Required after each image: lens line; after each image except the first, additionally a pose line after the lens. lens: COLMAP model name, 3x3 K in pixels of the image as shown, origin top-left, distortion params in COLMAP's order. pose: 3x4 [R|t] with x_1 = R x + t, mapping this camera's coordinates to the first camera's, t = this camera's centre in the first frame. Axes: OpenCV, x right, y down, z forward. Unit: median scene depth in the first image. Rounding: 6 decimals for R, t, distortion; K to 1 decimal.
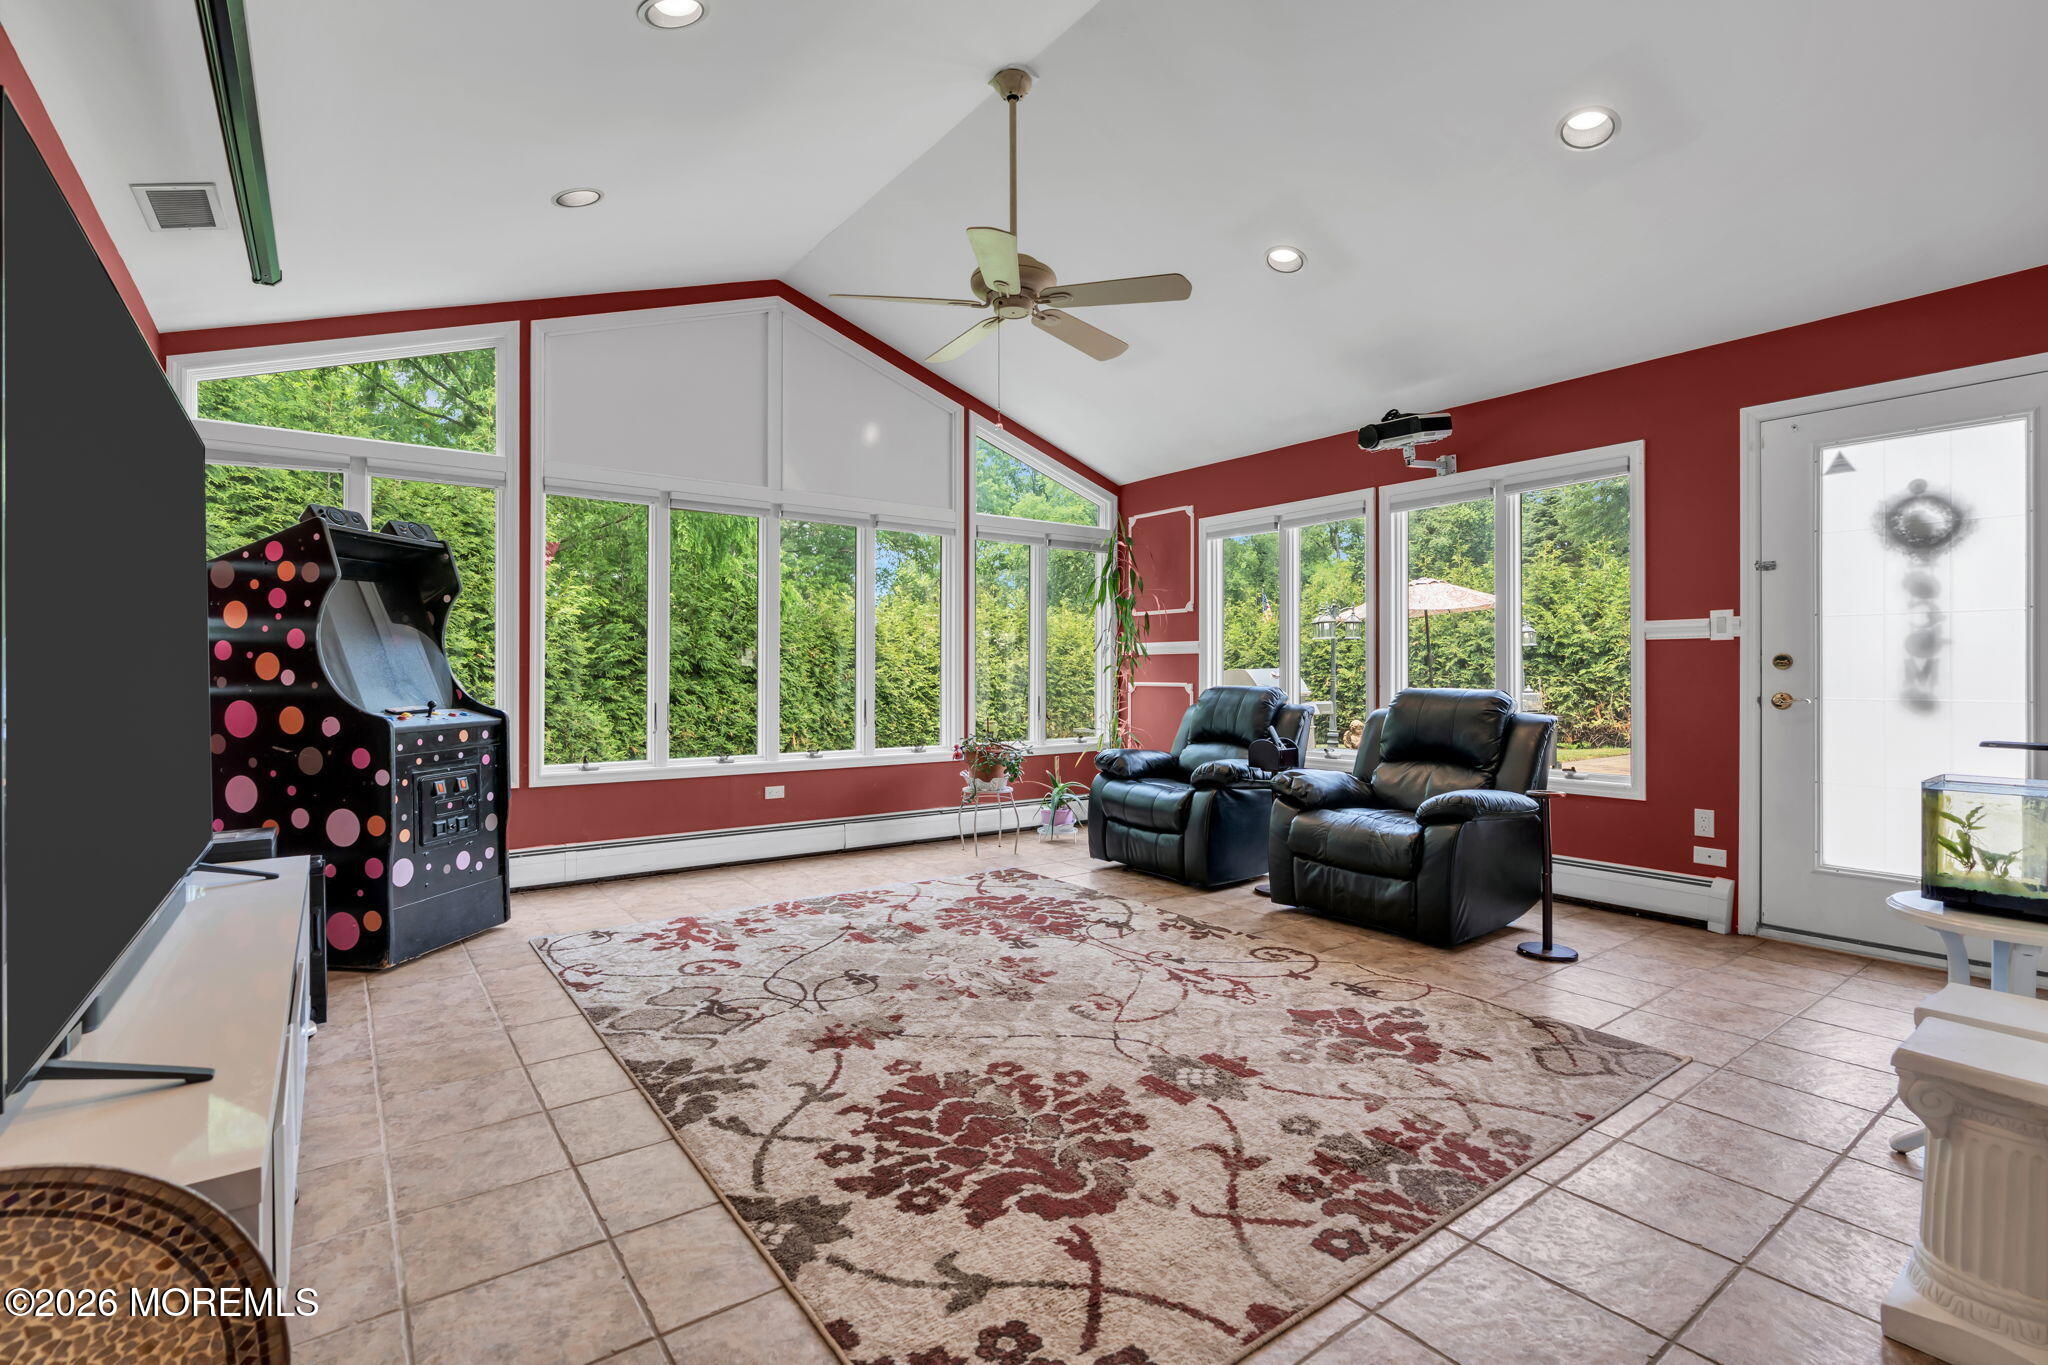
lens RADIAL K [[926.6, 0, 1023.1], [0, 926.6, 671.2], [0, 0, 1]] dist [-0.008155, 0.003076]
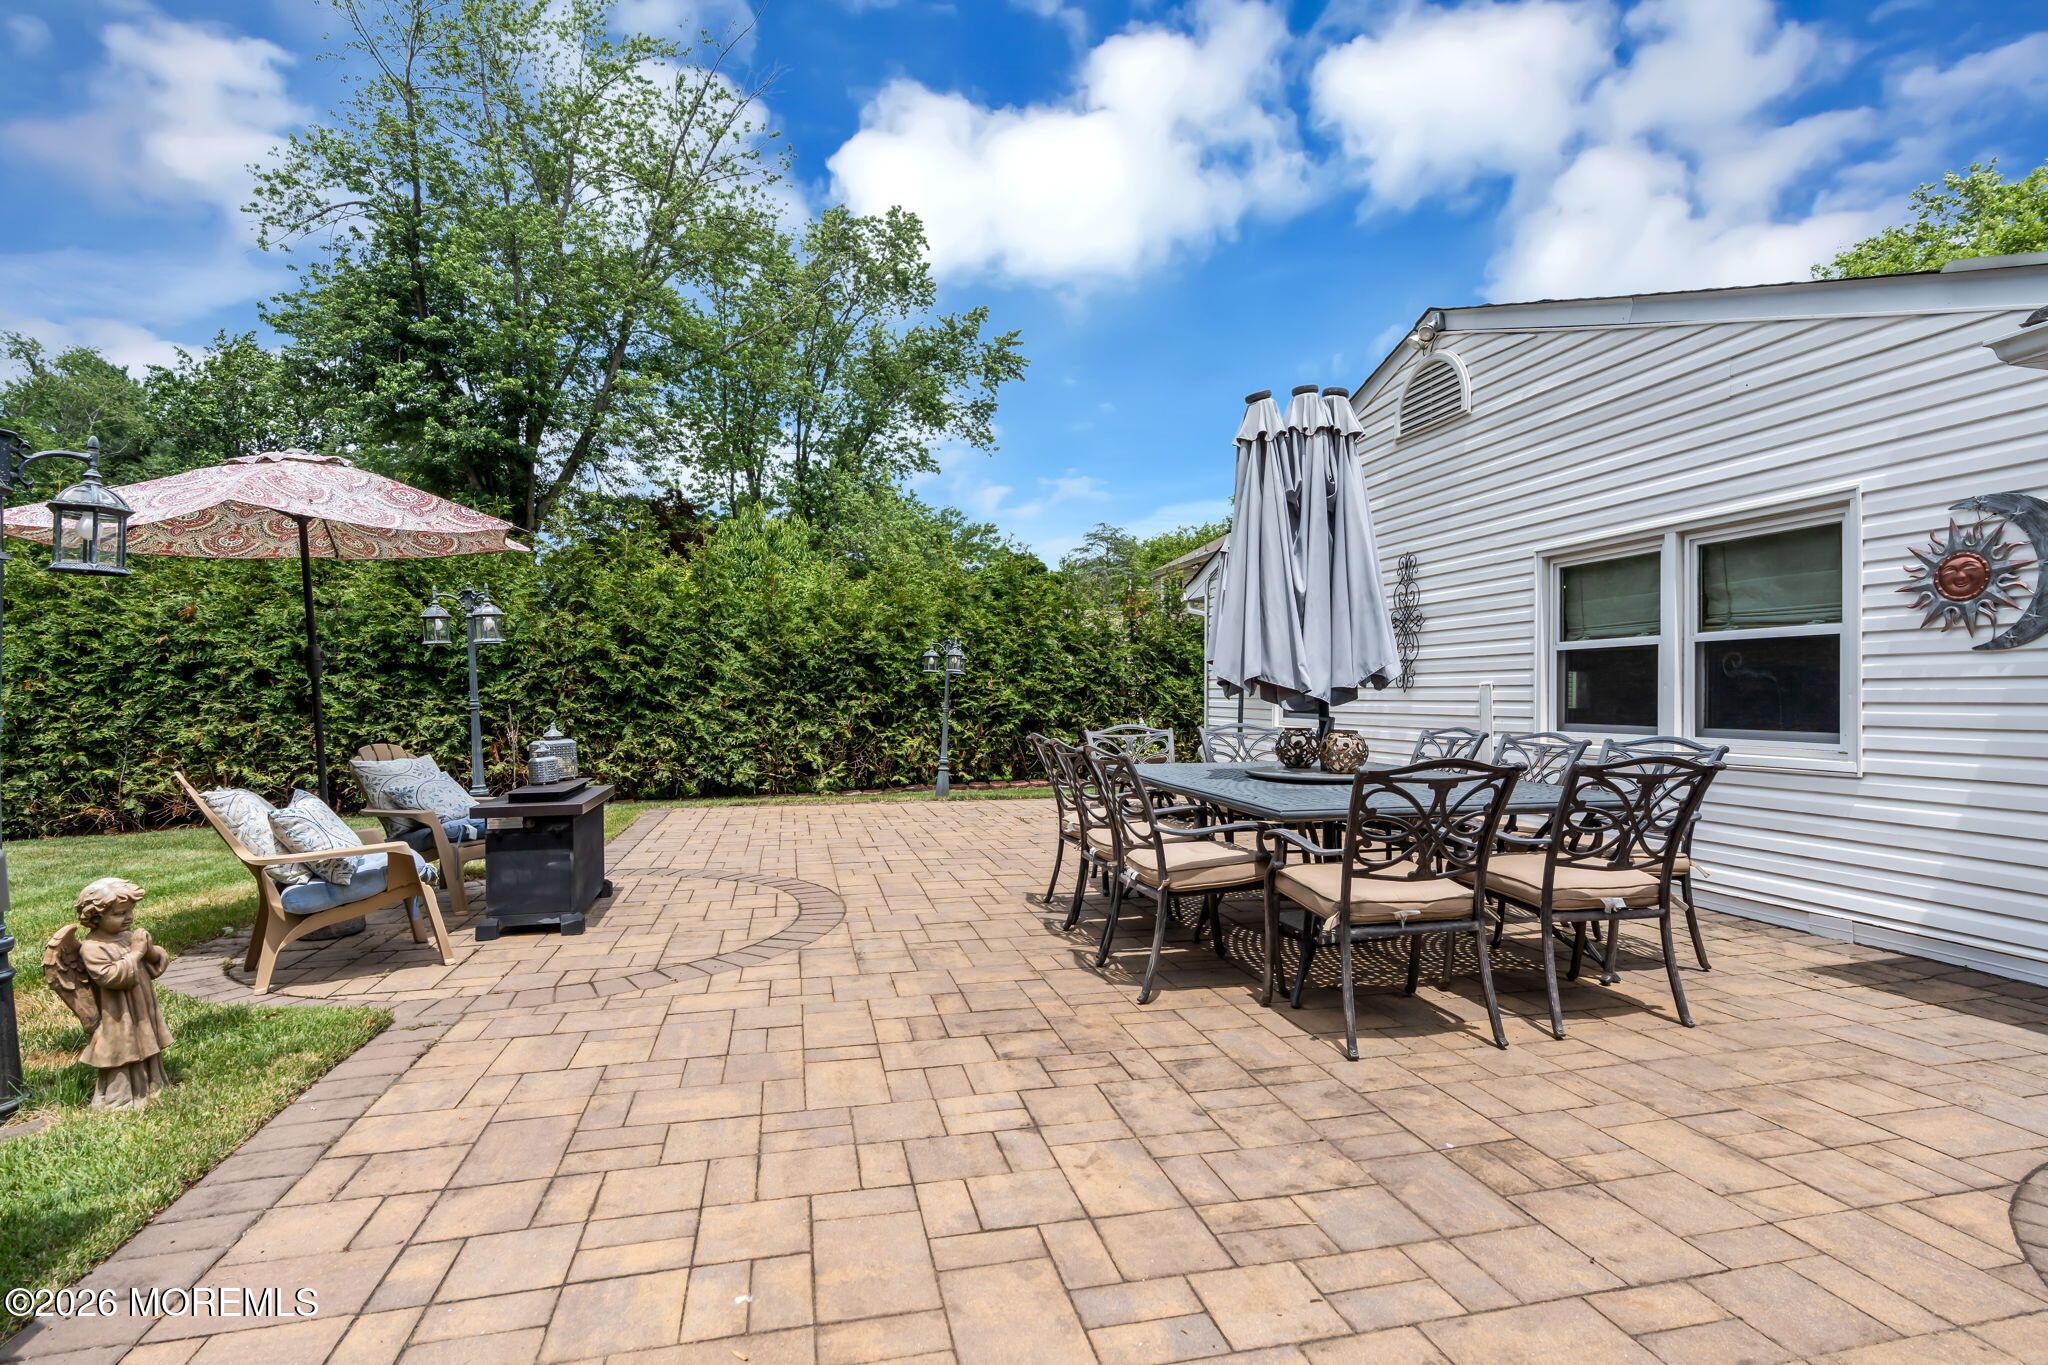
lens RADIAL K [[994.5, 0, 1022.0], [0, 994.5, 679.9], [0, 0, 1]] dist [-0.005211, 0.000452]
pose [[0.410418, 0.012749, 0.911808, 0.728195], [-0.003437, 0.999917, -0.012433, -0.006997], [-0.911891, 0.001969, 0.410428, 2.157592]]
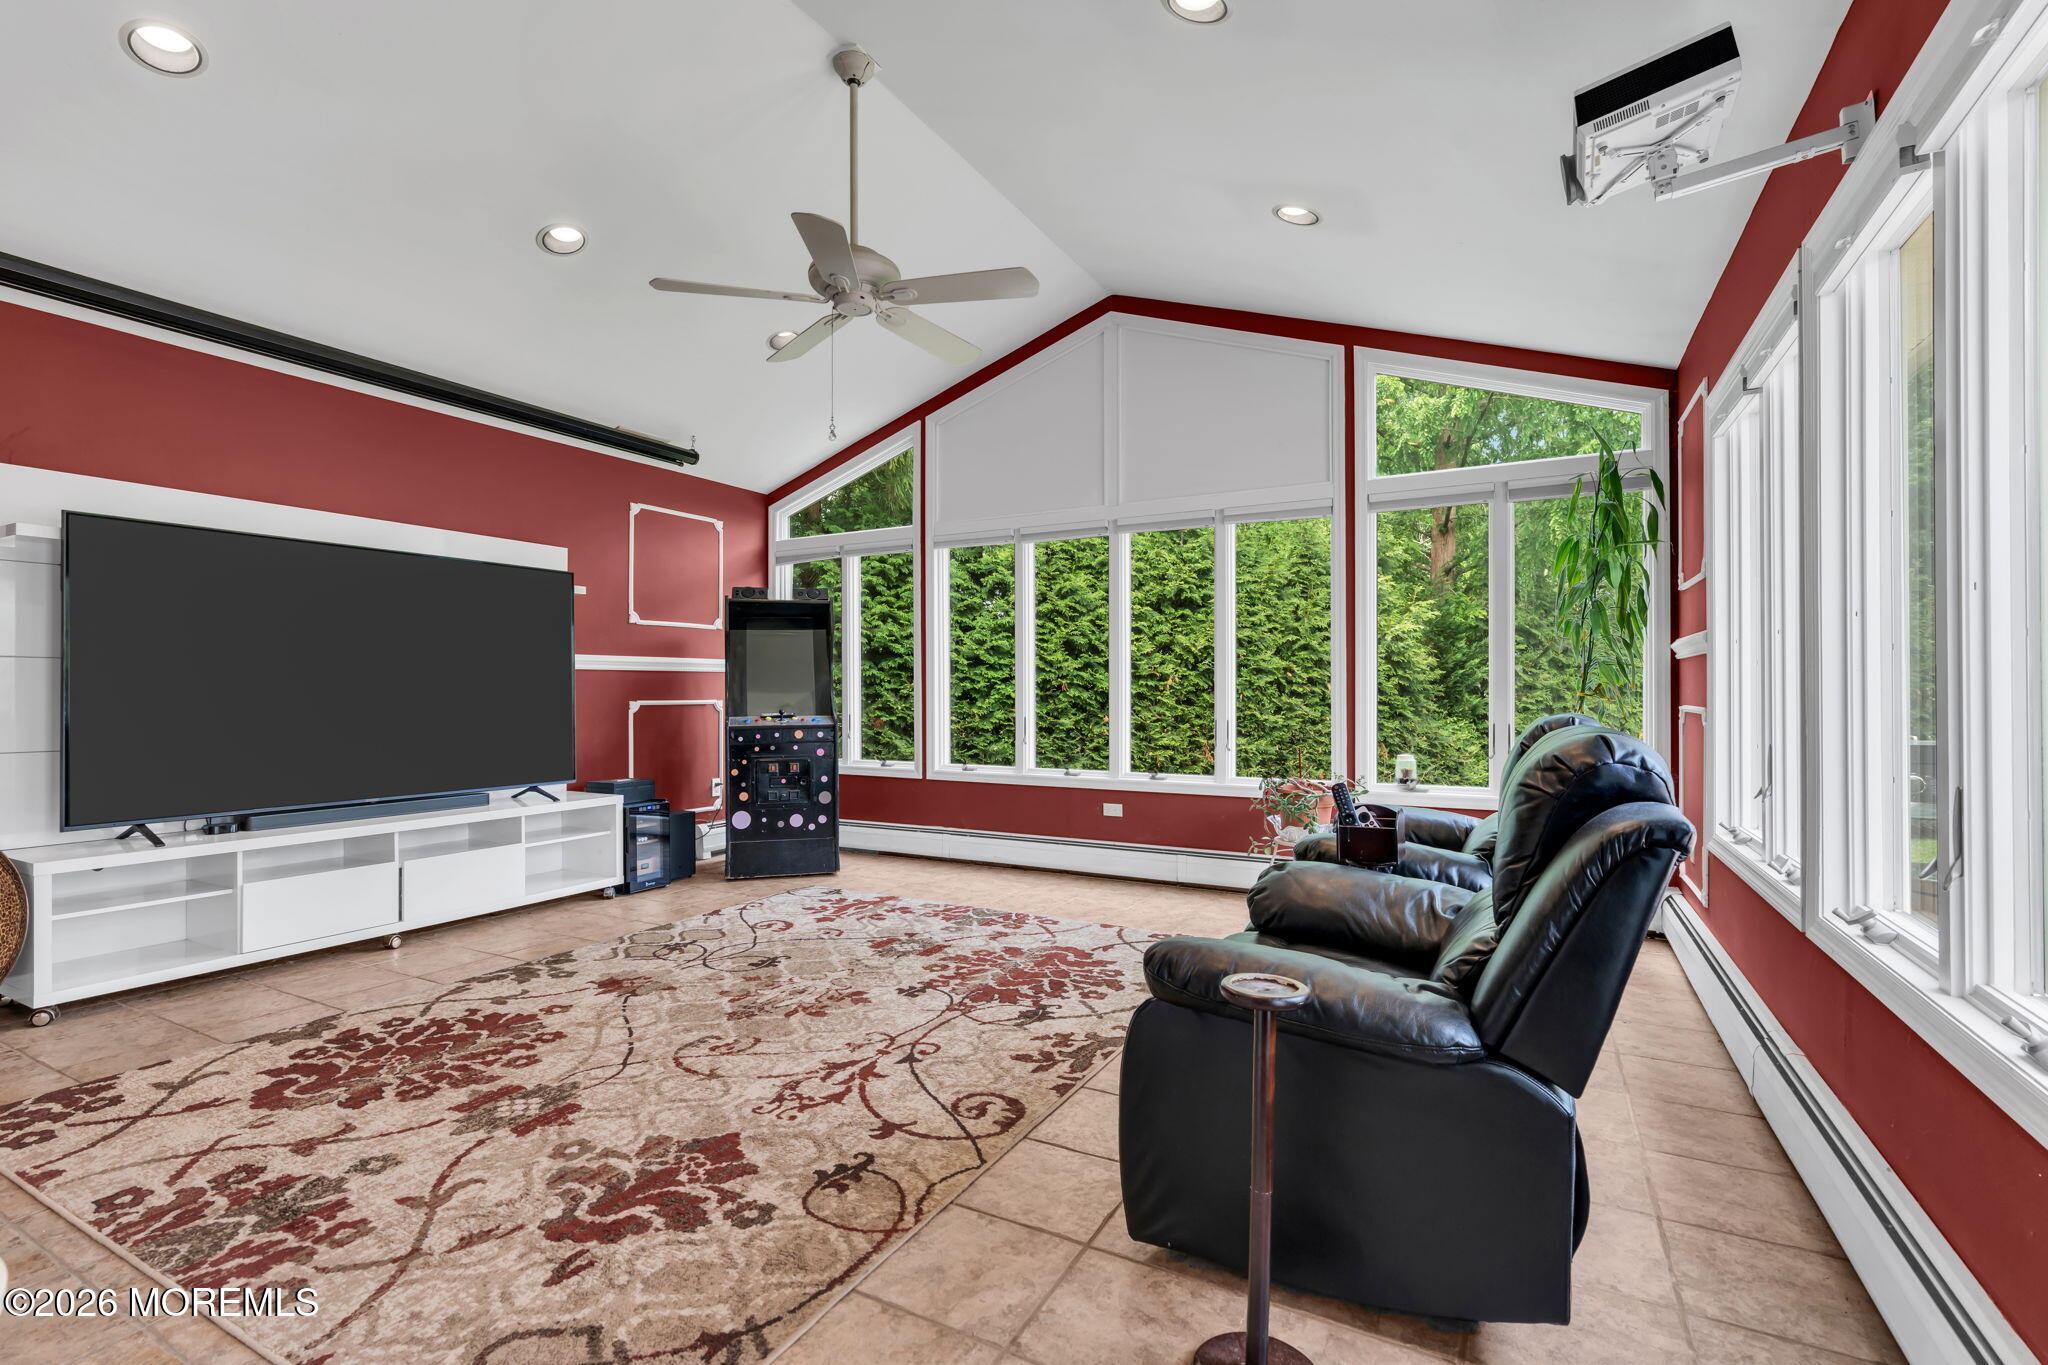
lens RADIAL K [[926.6, 0, 1037.3], [0, 926.6, 693.4], [0, 0, 1]] dist [-0.008155, 0.003076]
pose [[0.429814, 0.003268, -0.902912, 1.034544], [0.003621, 0.999979, 0.005343, -0.000551], [0.902910, -0.005566, 0.429793, 0.859200]]
